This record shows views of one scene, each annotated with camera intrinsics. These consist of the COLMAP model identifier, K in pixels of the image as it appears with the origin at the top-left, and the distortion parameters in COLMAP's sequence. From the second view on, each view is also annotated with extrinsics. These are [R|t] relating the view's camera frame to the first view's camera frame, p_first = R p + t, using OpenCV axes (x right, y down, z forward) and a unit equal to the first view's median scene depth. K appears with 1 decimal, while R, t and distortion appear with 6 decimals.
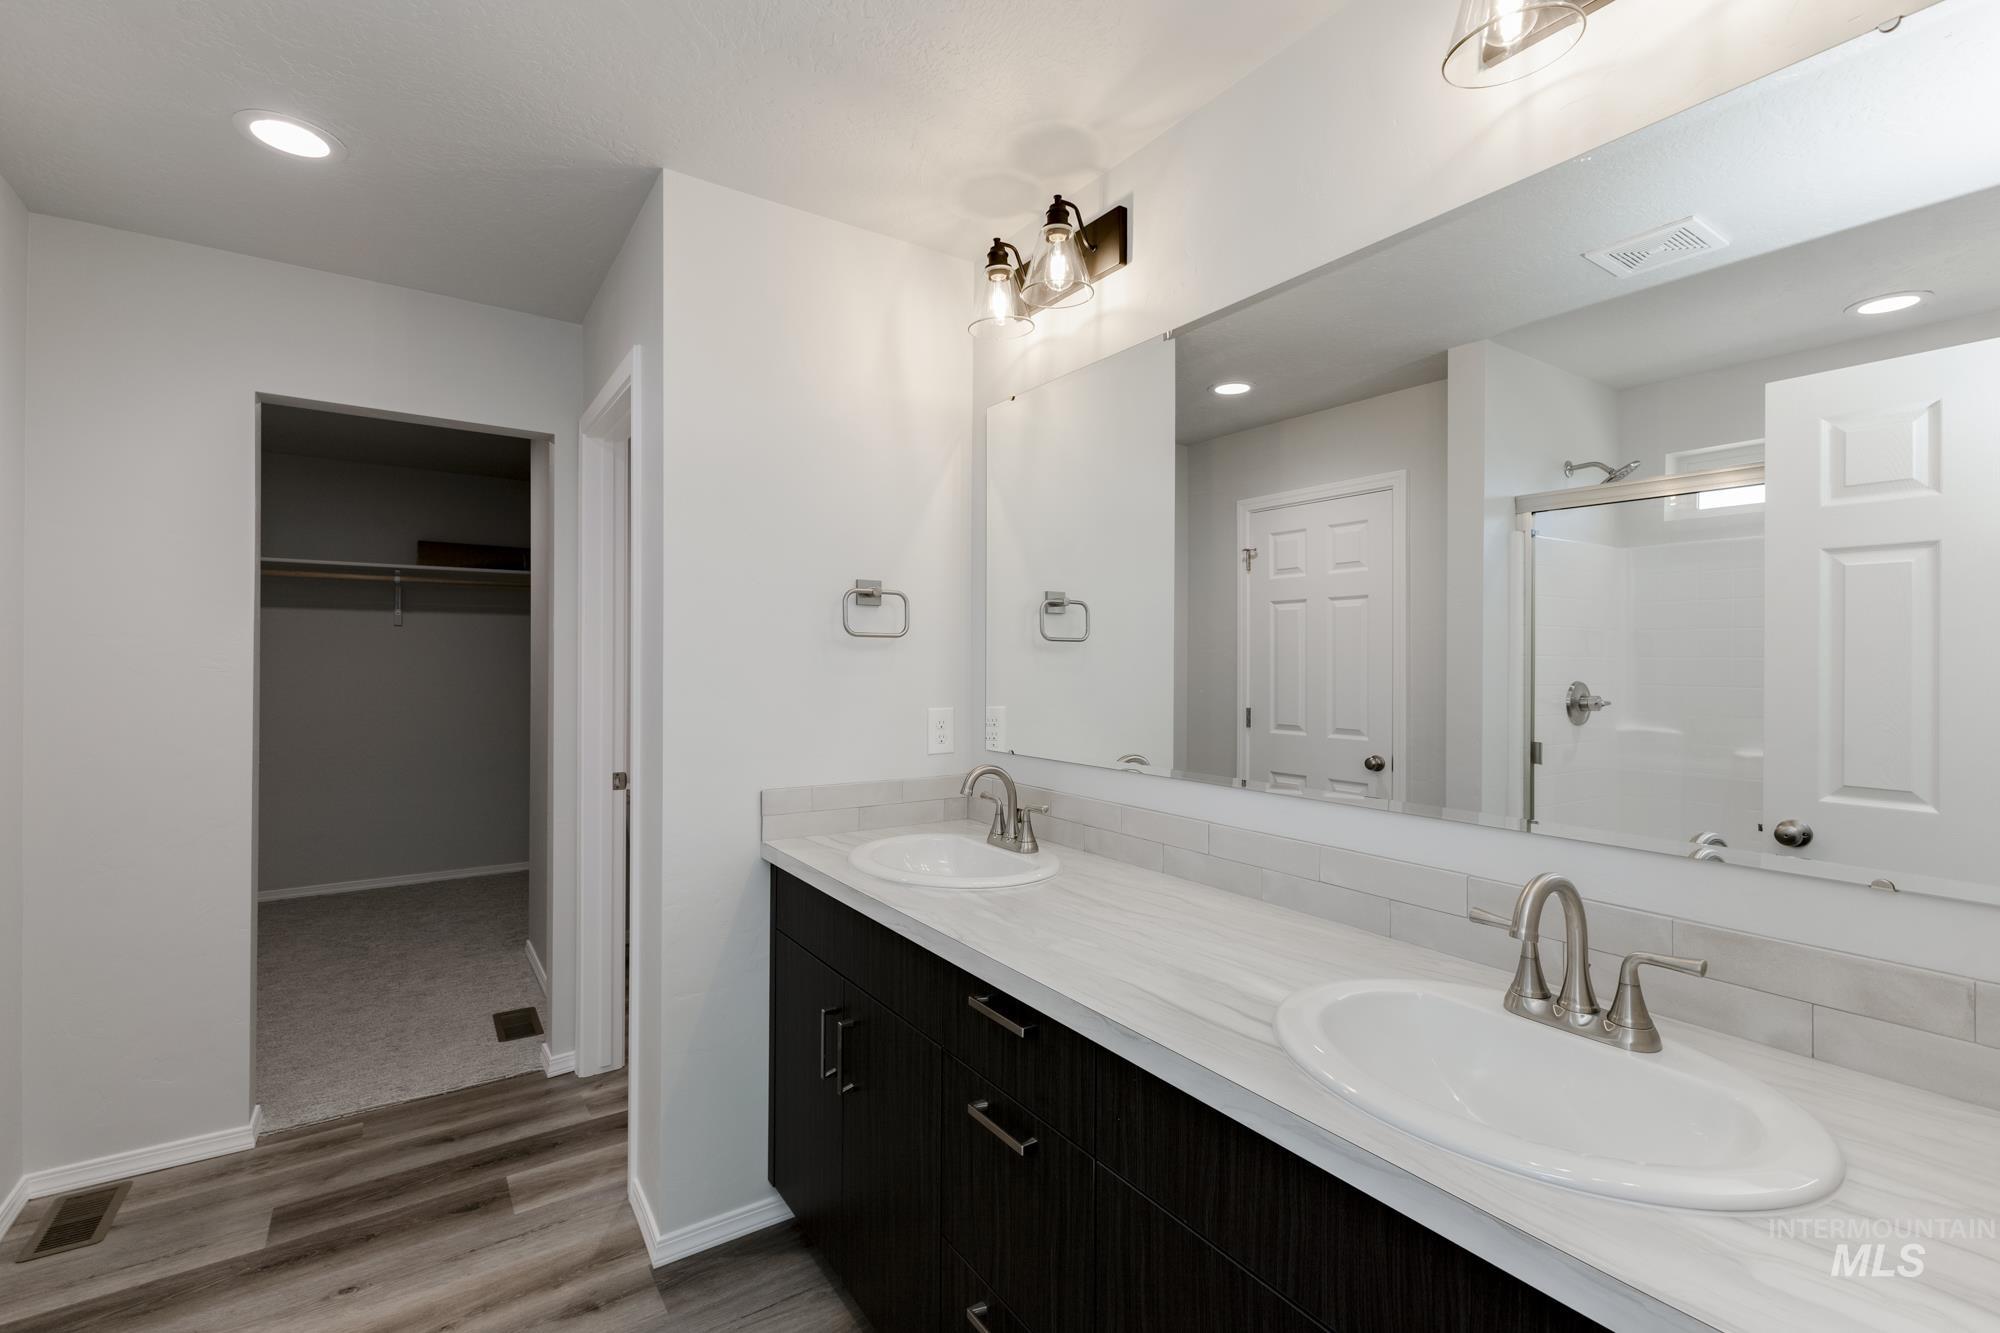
lens RADIAL K [[881.5, 0, 999.1], [0, 881.5, 662.9], [0, 0, 1]] dist [0.000081, -0.000201]
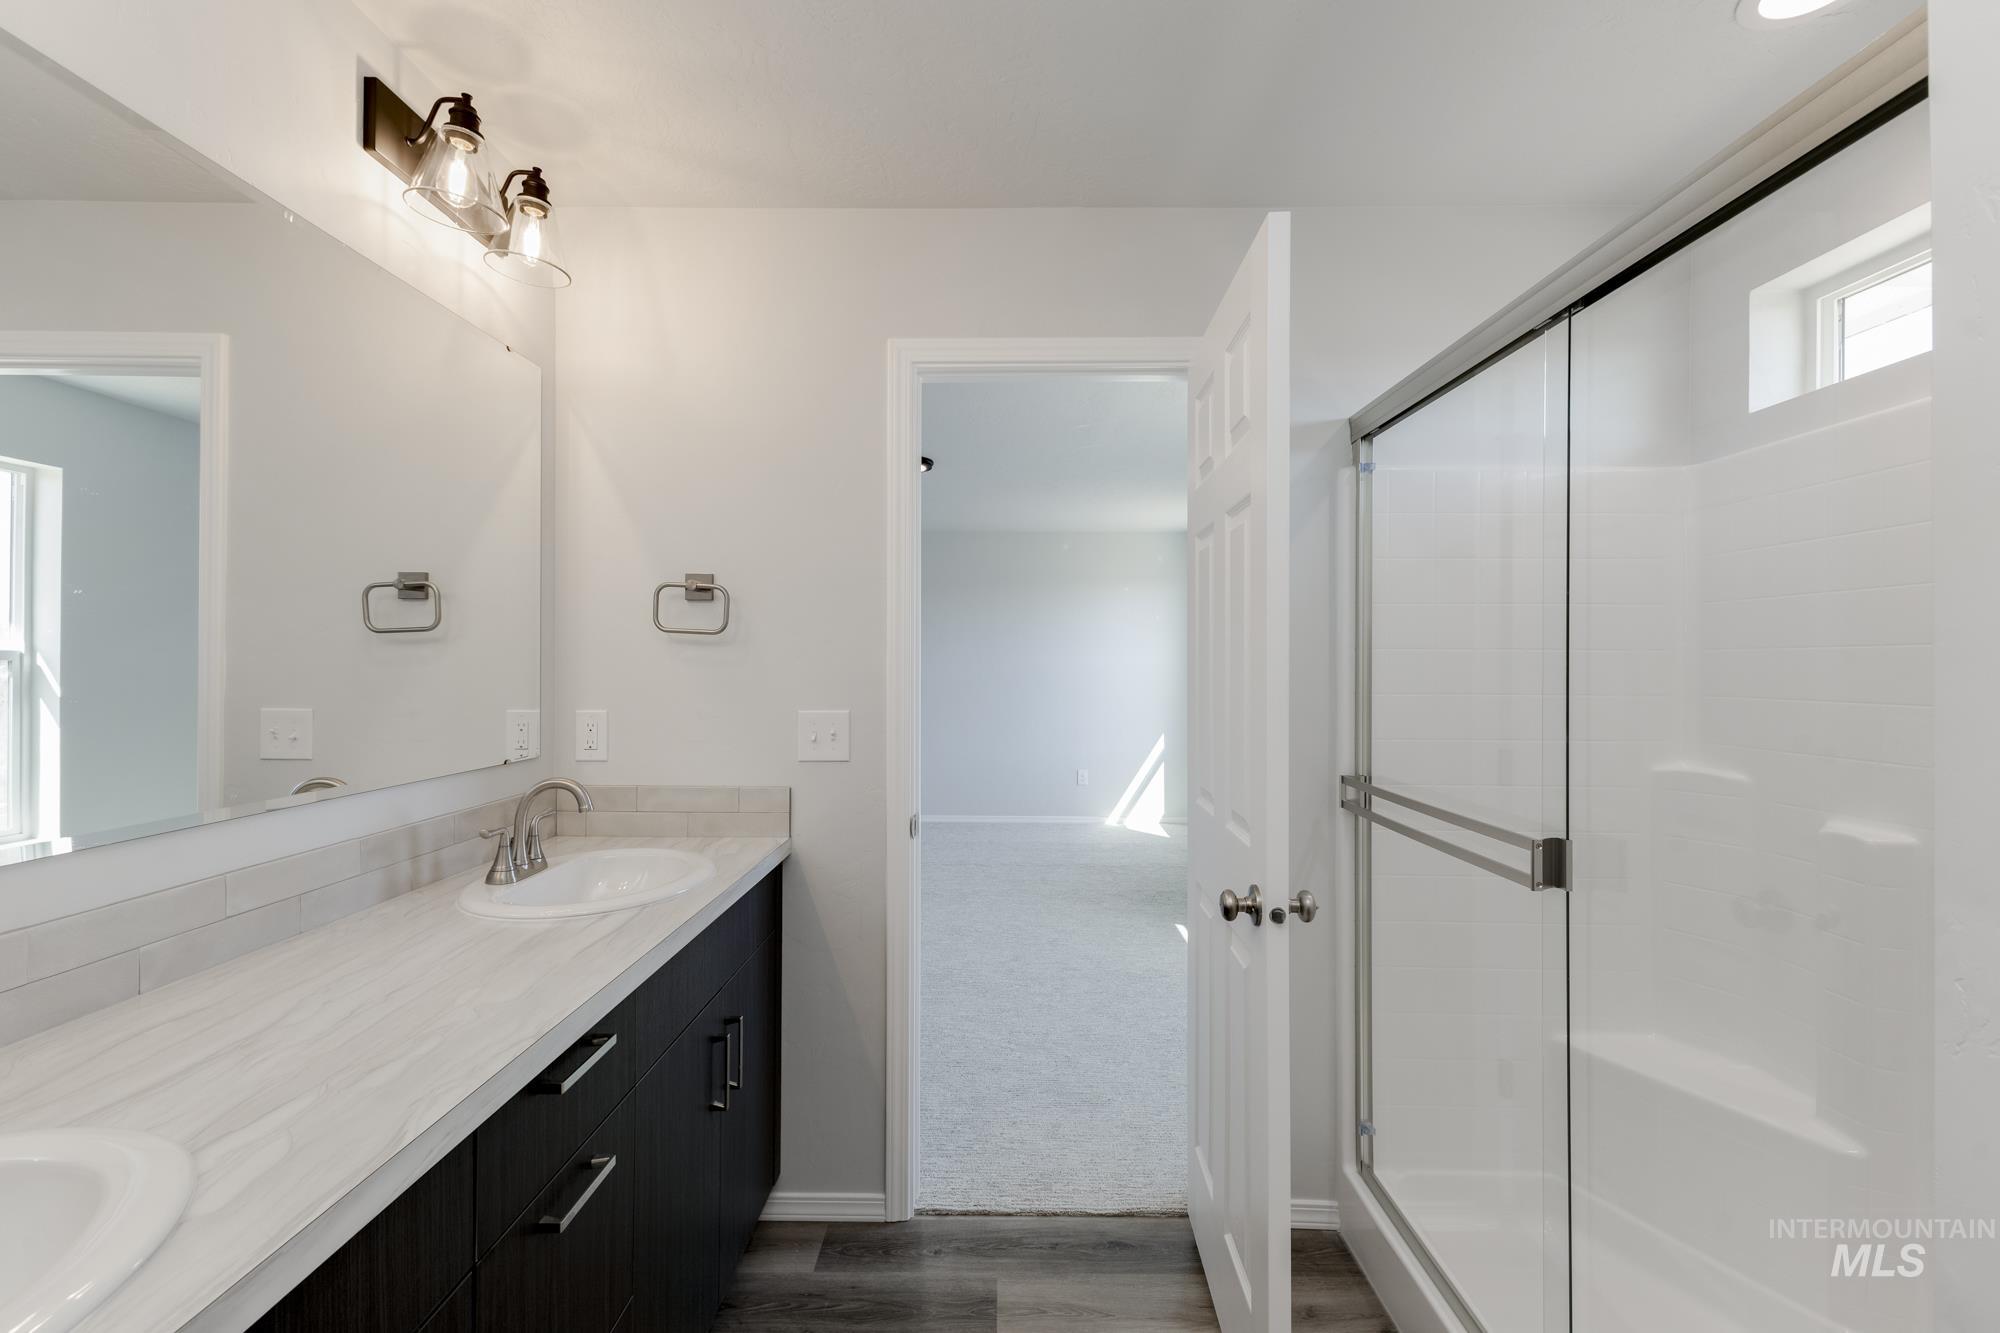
lens RADIAL K [[881.5, 0, 994.7], [0, 881.5, 660.9], [0, 0, 1]] dist [0.000081, -0.000201]
pose [[-0.818340, -0.015905, 0.574515, -0.990319], [-0.012264, 0.999873, 0.010212, -0.020687], [-0.574604, 0.001311, -0.818431, 1.752111]]
